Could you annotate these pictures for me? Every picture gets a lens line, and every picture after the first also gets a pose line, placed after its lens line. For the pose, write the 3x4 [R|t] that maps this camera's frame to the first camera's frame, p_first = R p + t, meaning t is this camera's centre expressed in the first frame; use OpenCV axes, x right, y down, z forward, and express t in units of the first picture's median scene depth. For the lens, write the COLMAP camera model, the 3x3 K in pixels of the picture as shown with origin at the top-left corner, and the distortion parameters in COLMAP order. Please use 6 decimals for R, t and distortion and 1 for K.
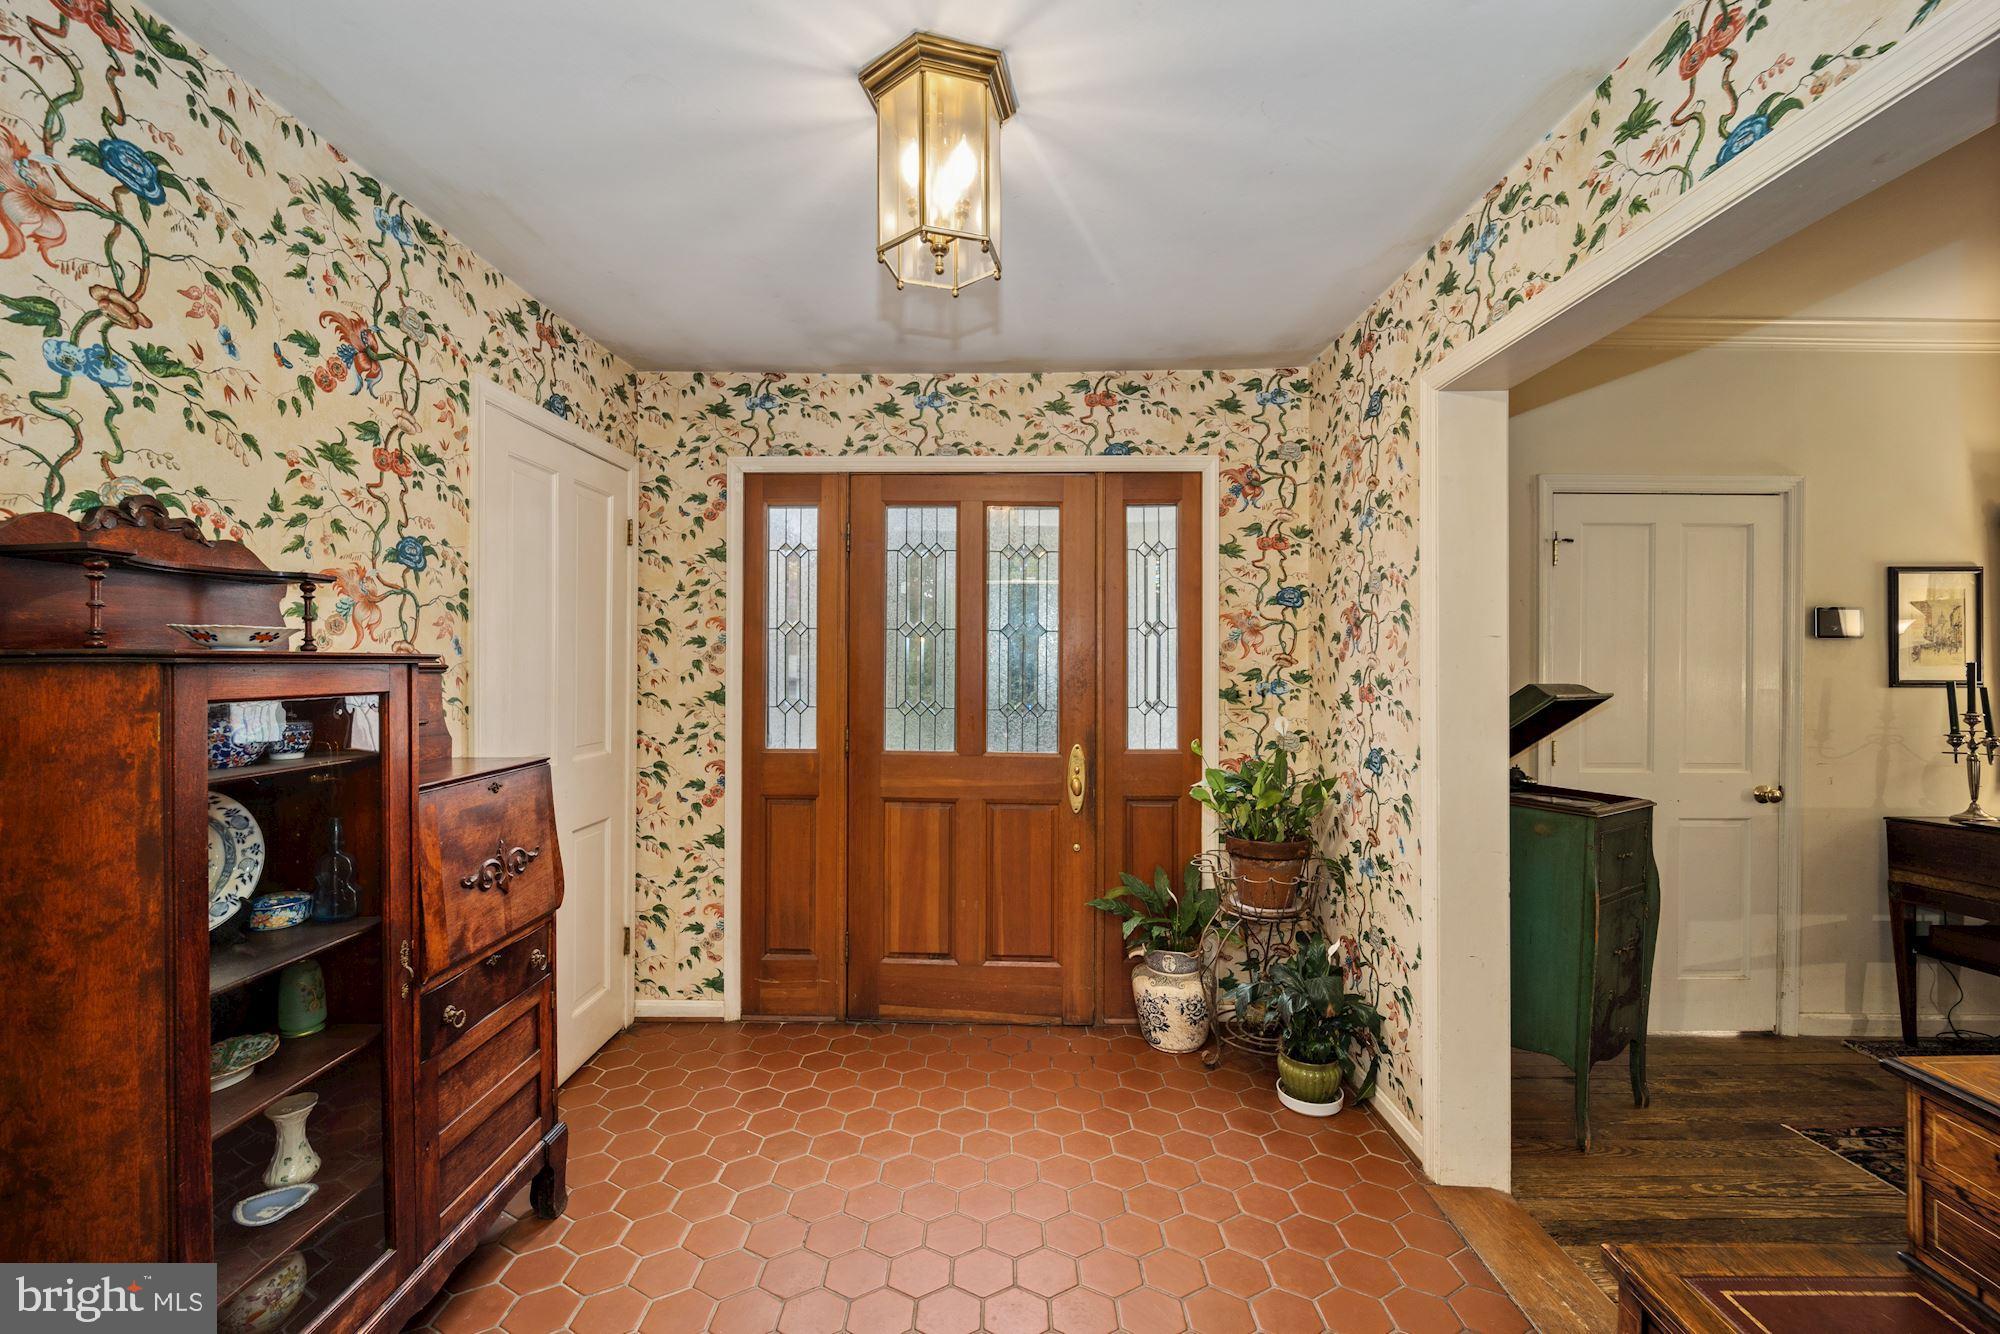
lens RADIAL K [[824.3, 0, 1034.2], [0, 824.3, 650.9], [0, 0, 1]] dist [-0.014085, 0.000070]
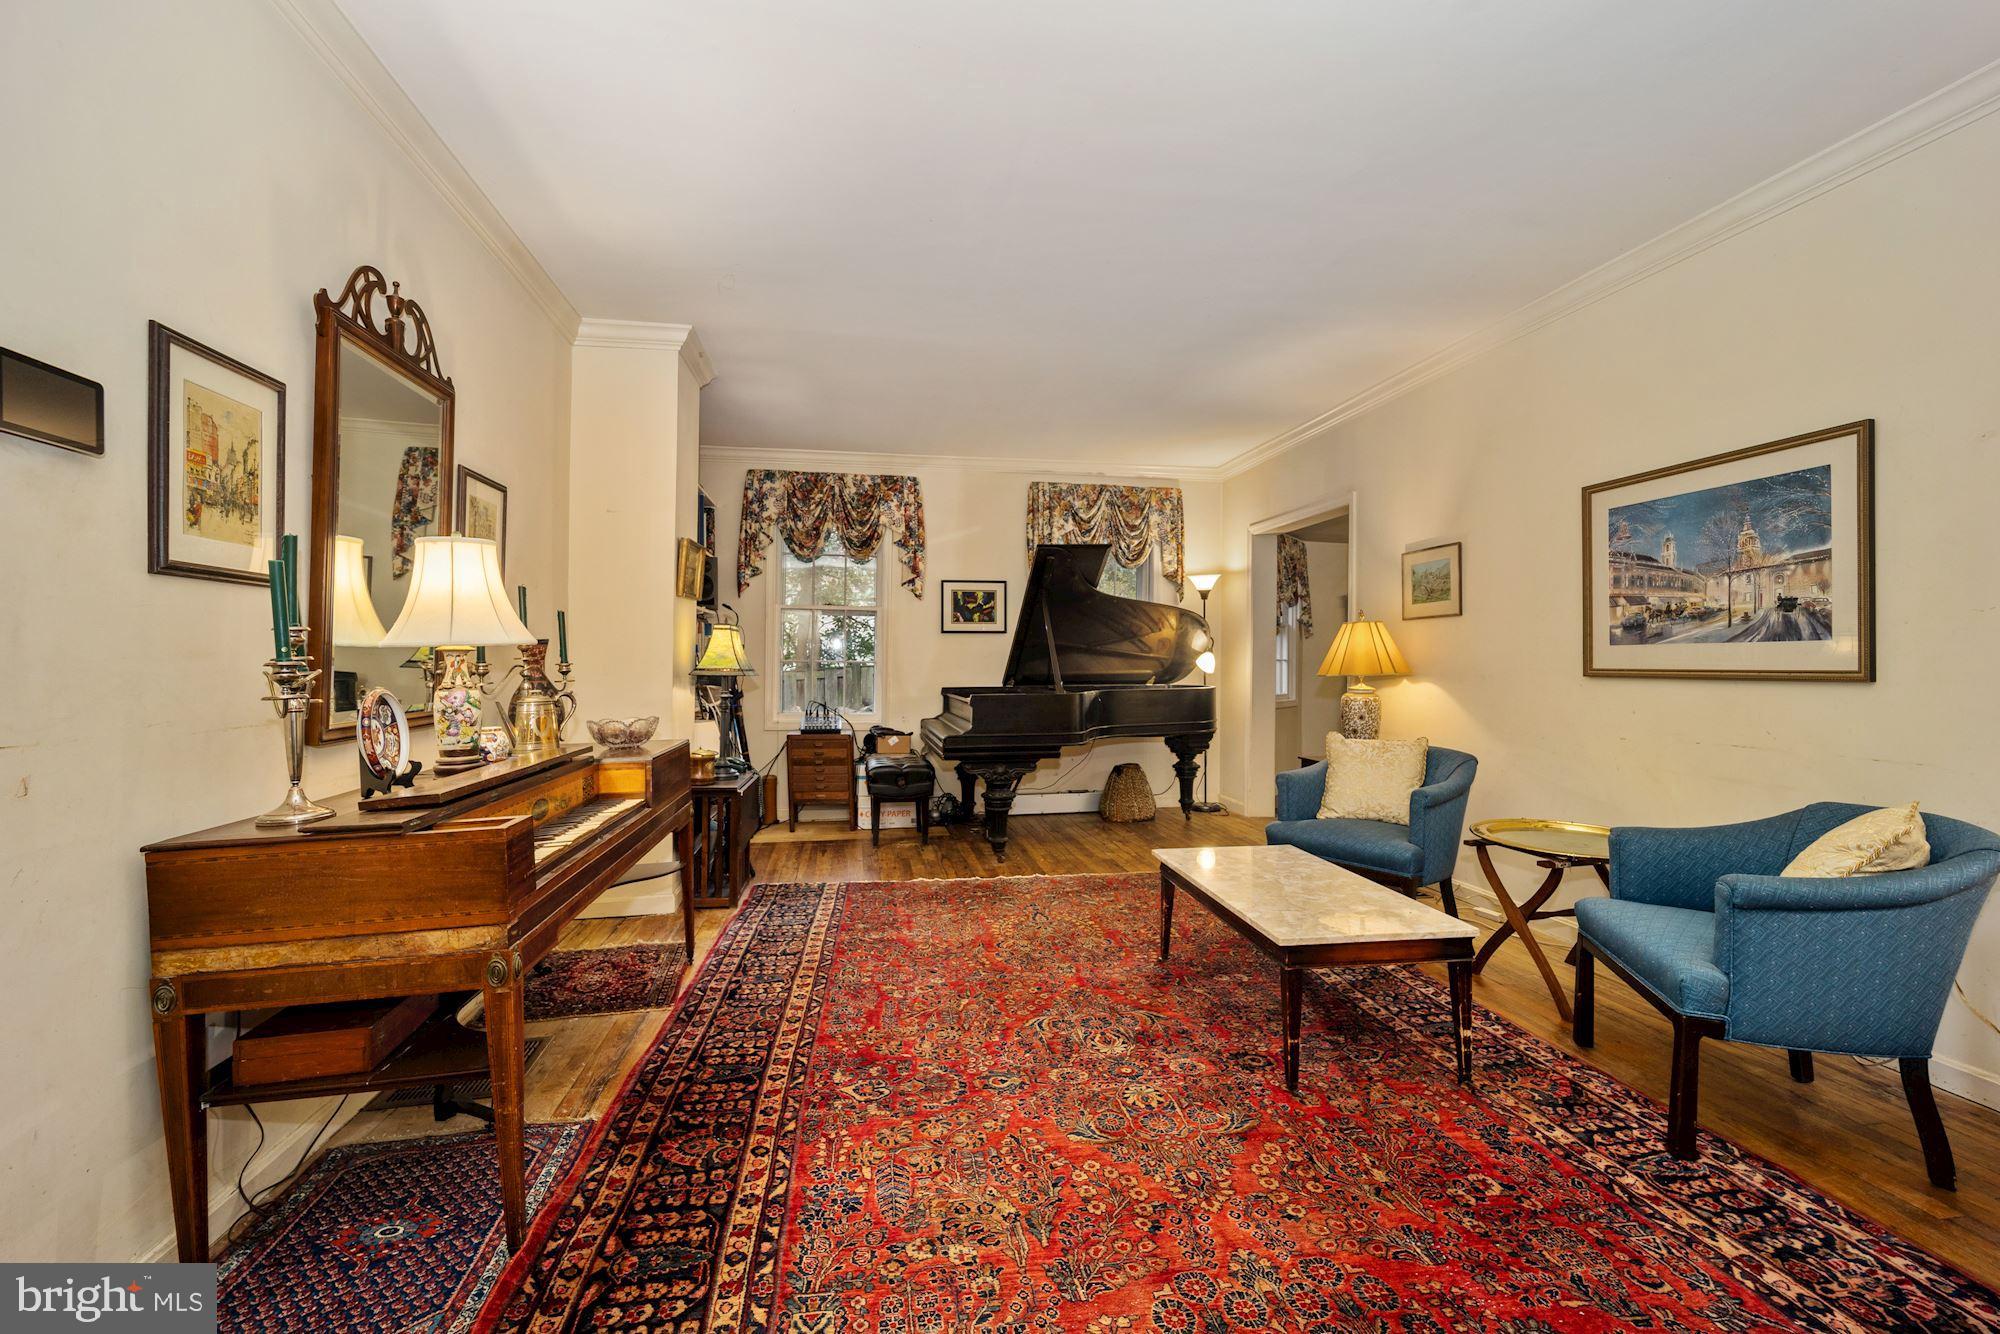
lens RADIAL K [[824.3, 0, 997.2], [0, 824.3, 653.6], [0, 0, 1]] dist [-0.014085, 0.000070]
pose [[-0.184837, 0.005427, 0.982754, 0.491391], [-0.019895, 0.999759, -0.009263, 0.086927], [-0.982568, -0.021264, -0.184685, 0.595733]]
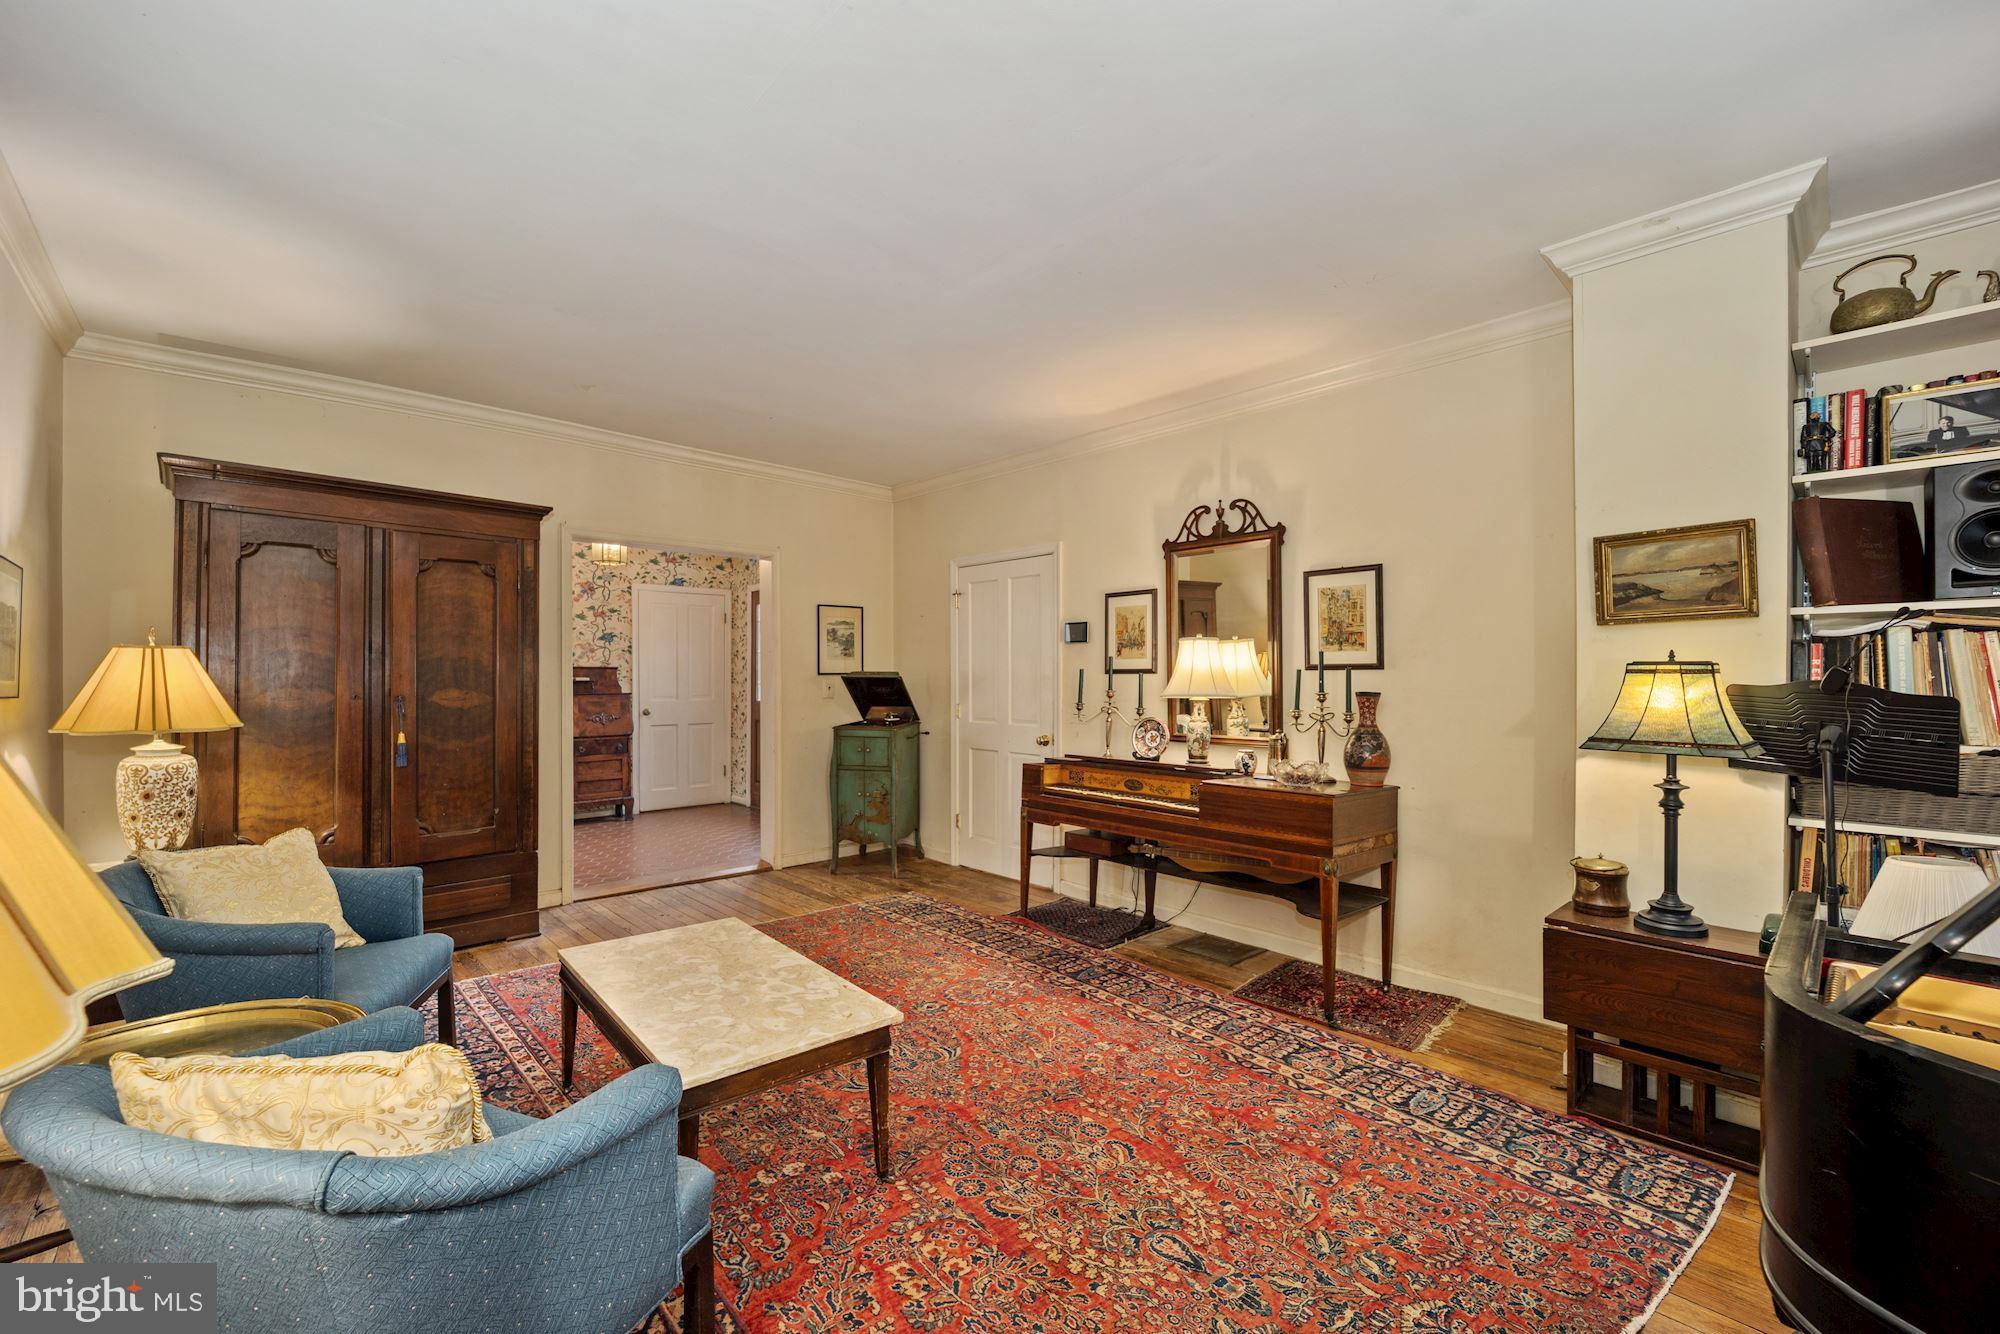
lens RADIAL K [[824.3, 0, 991.0], [0, 824.3, 679.2], [0, 0, 1]] dist [-0.014085, 0.000070]
pose [[0.684653, -0.001429, -0.728868, 2.022995], [0.011348, 0.999898, 0.008699, 0.038995], [0.728781, -0.014227, 0.684599, -0.201122]]
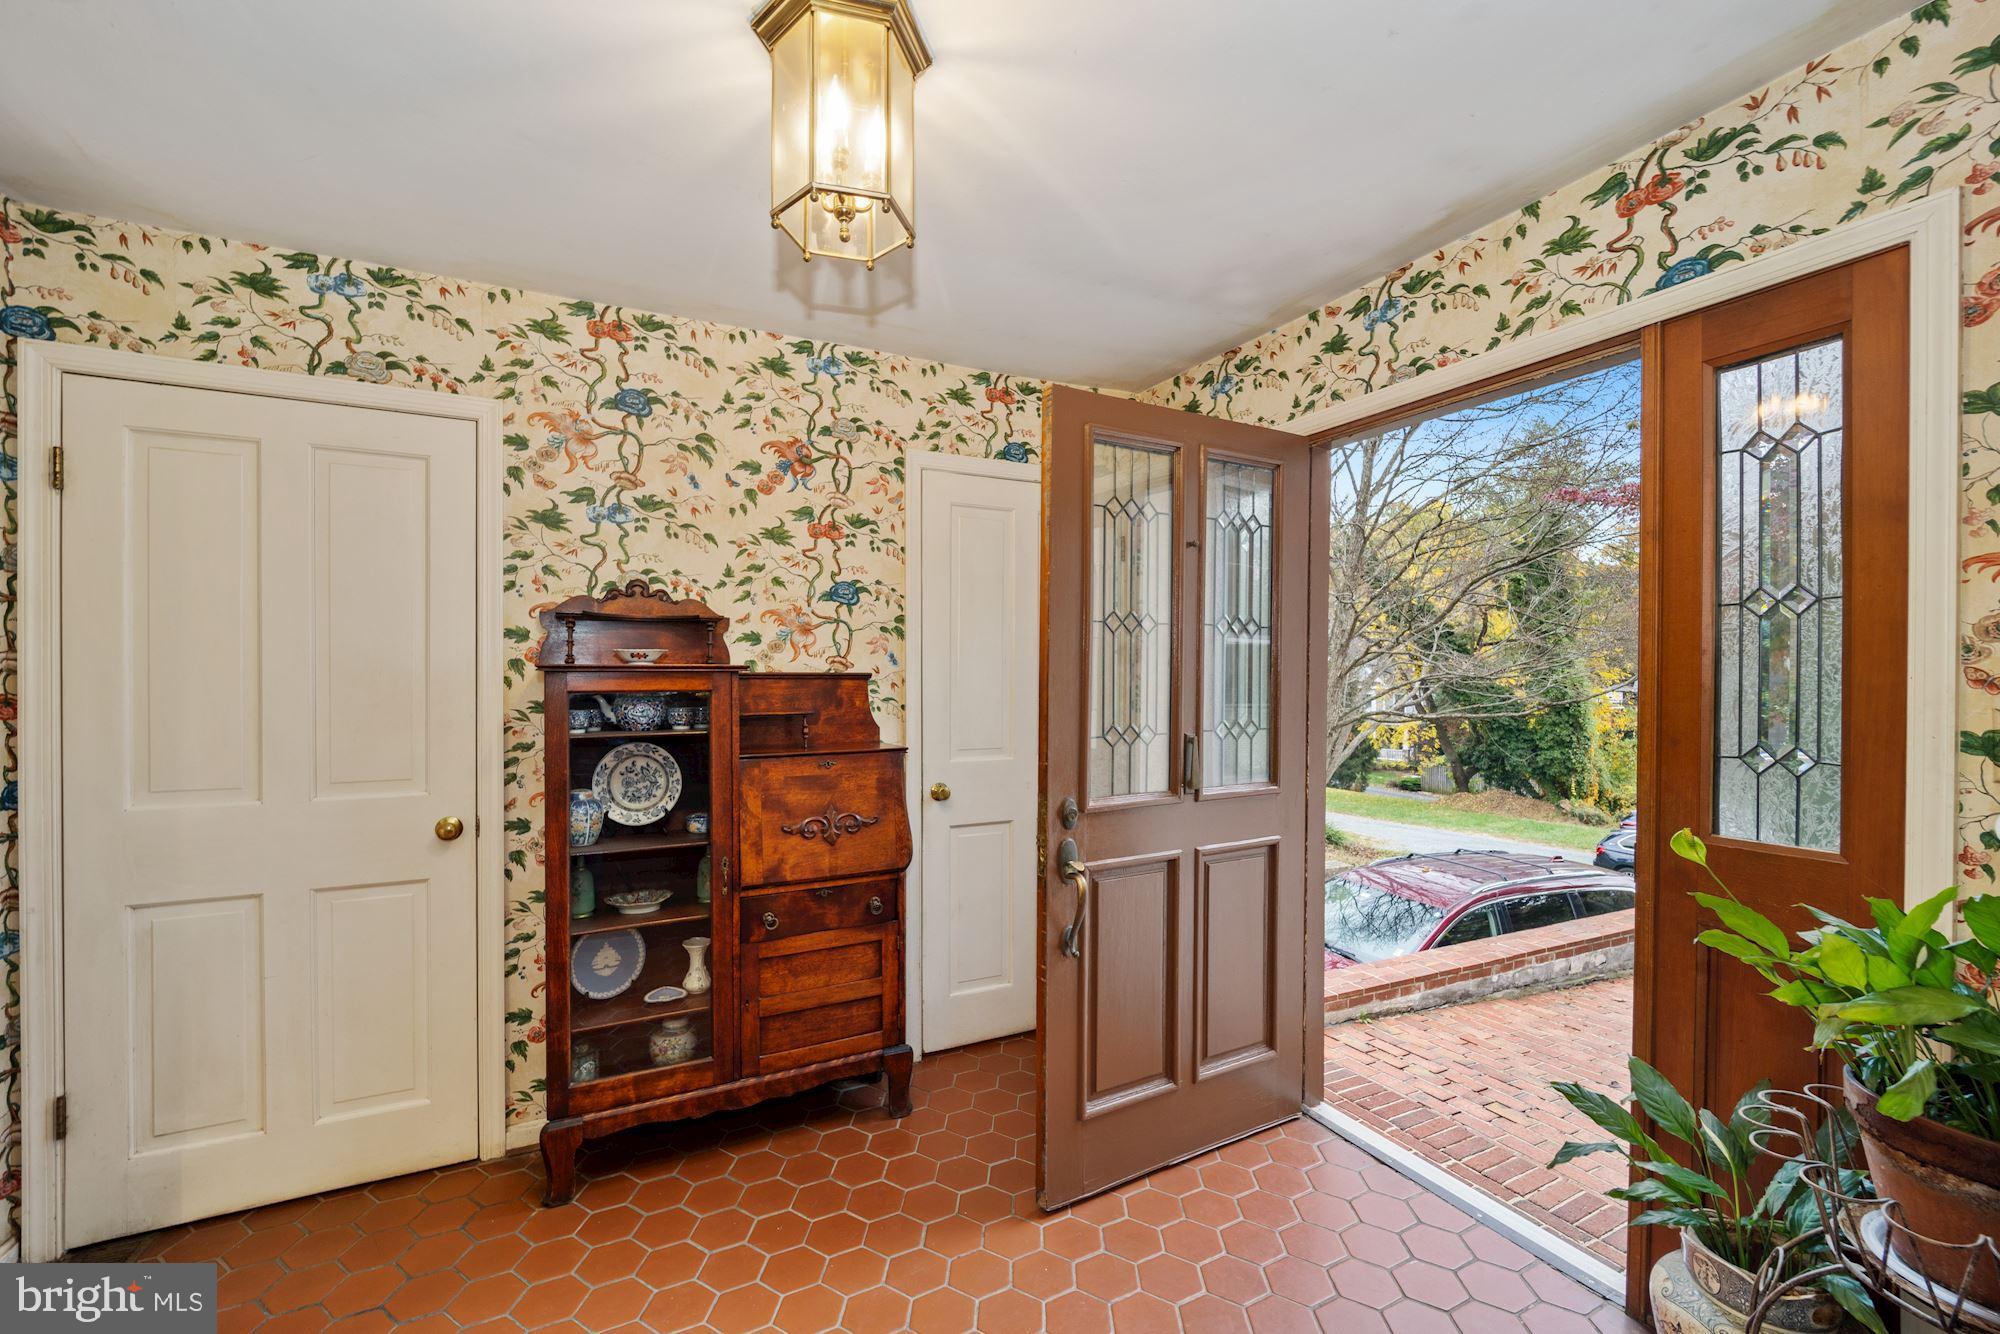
lens RADIAL K [[824.3, 0, 984.7], [0, 824.3, 669.0], [0, 0, 1]] dist [-0.014085, 0.000070]
pose [[0.444994, -0.004647, -0.895521, 0.378185], [0.012300, 0.999924, 0.000923, 0.007407], [0.895449, -0.011425, 0.445018, 0.362975]]
